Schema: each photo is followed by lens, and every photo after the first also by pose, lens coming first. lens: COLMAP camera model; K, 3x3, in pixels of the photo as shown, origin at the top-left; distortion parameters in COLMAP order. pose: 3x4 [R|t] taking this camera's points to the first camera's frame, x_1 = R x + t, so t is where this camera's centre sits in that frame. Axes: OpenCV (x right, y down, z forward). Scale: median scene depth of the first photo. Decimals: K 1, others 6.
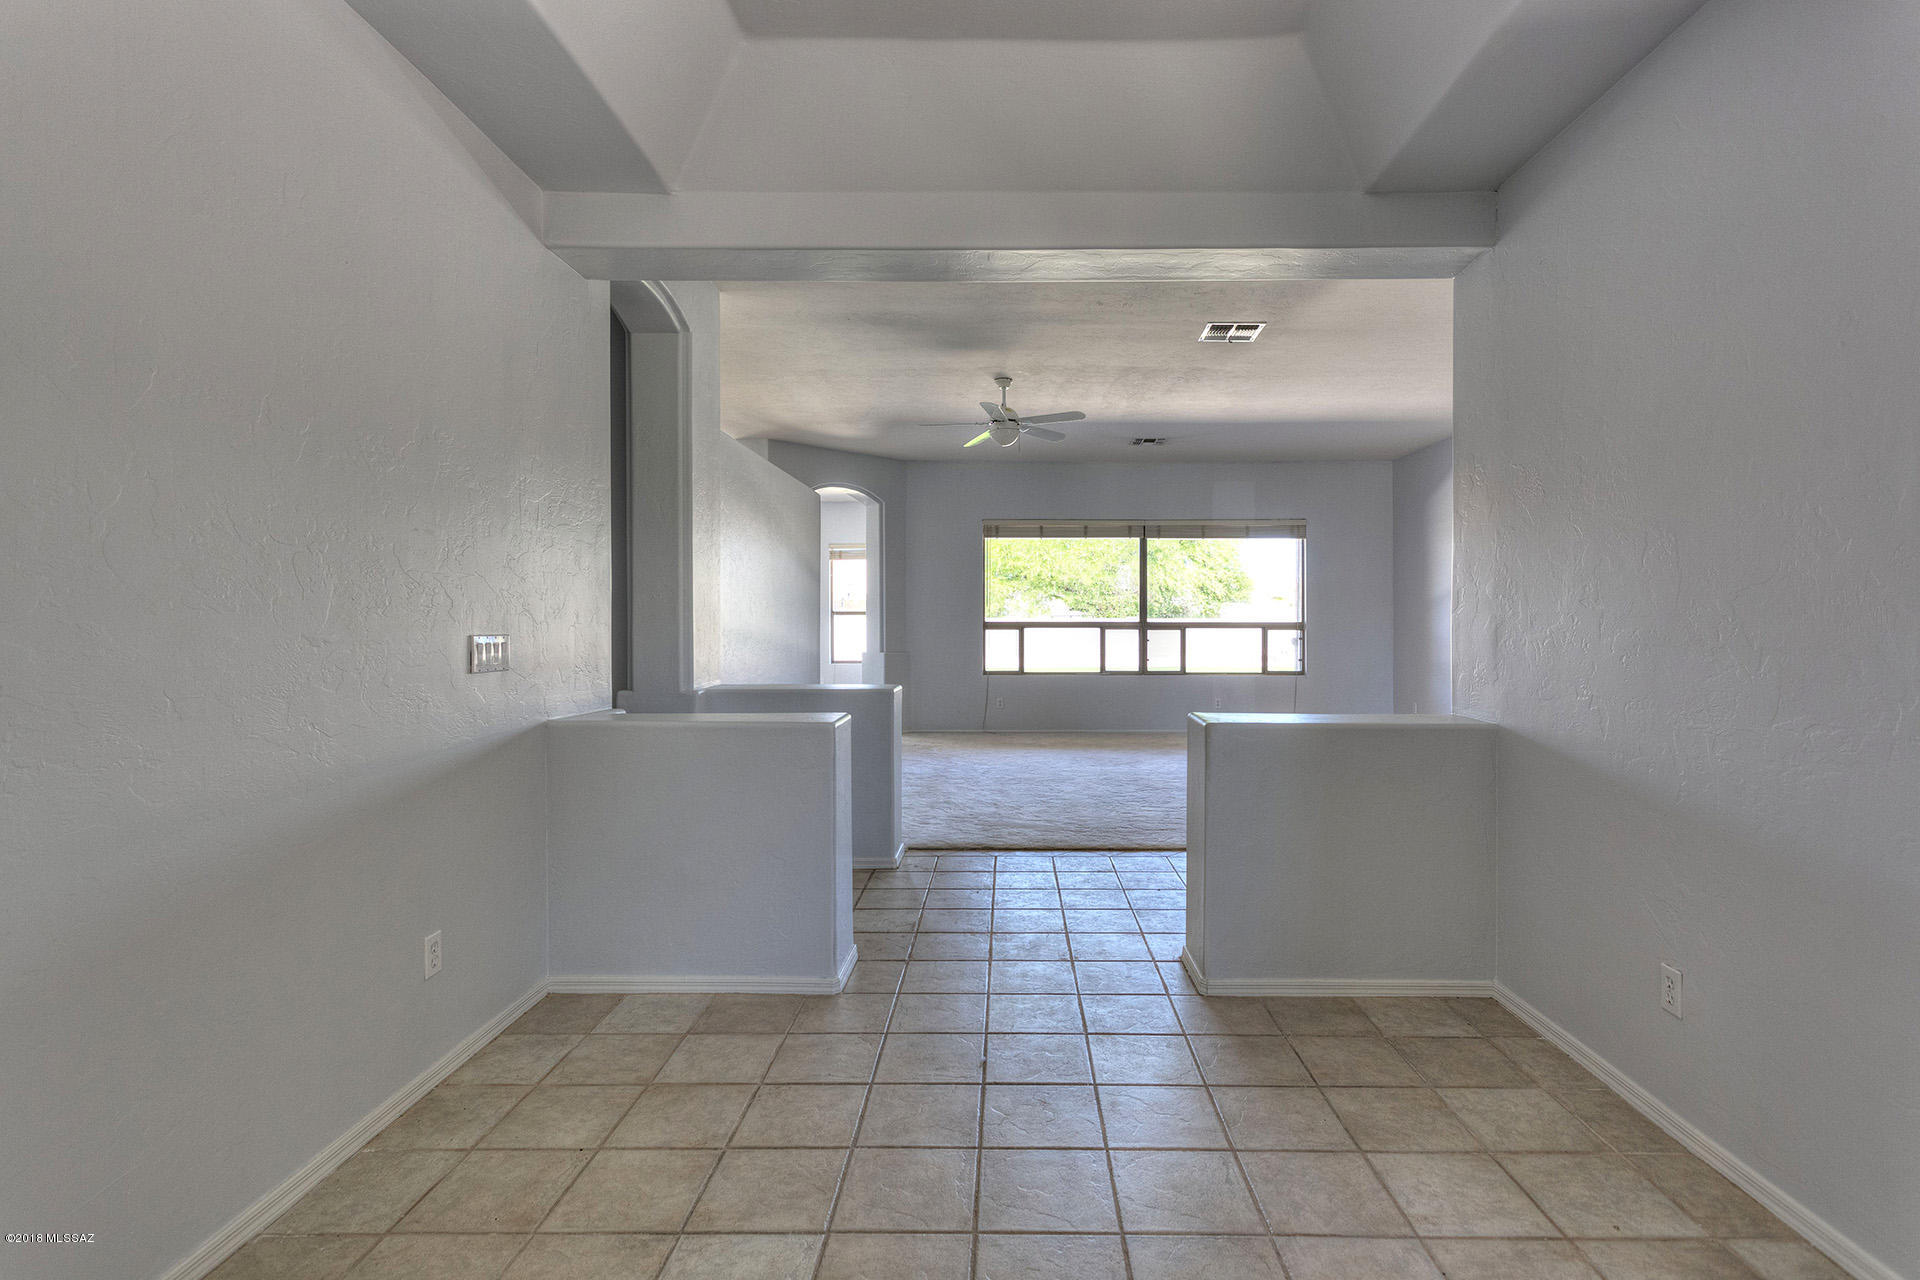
lens RADIAL K [[901.8, 0, 968.1], [0, 901.8, 631.7], [0, 0, 1]] dist [0.003306, 0.001586]
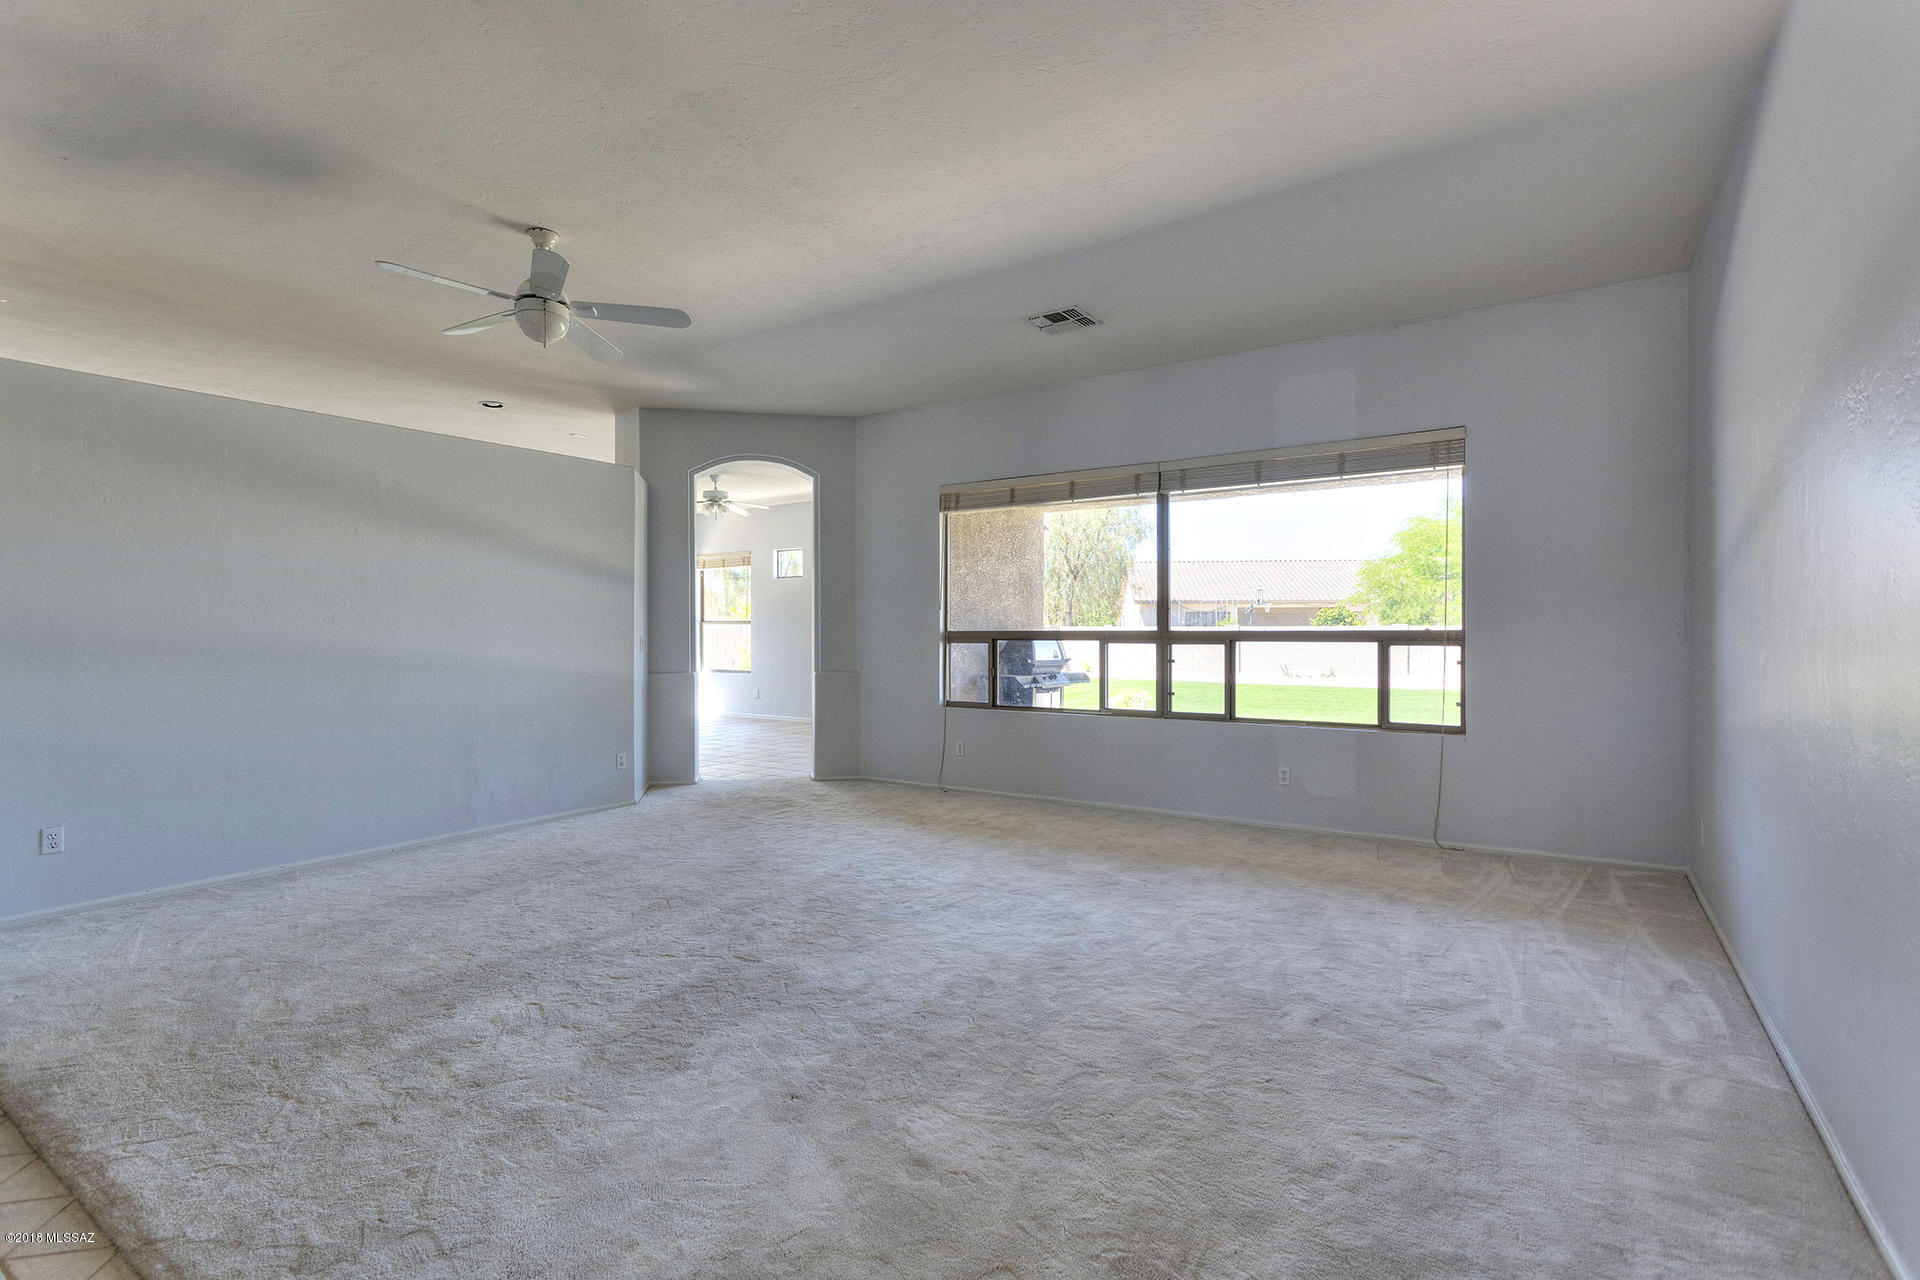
lens RADIAL K [[901.8, 0, 949.9], [0, 901.8, 635.1], [0, 0, 1]] dist [0.003306, 0.001586]
pose [[0.840000, -0.000825, -0.542585, 0.402742], [-0.004135, 0.999960, -0.007922, -0.002563], [0.542570, 0.008898, 0.839963, 0.413338]]
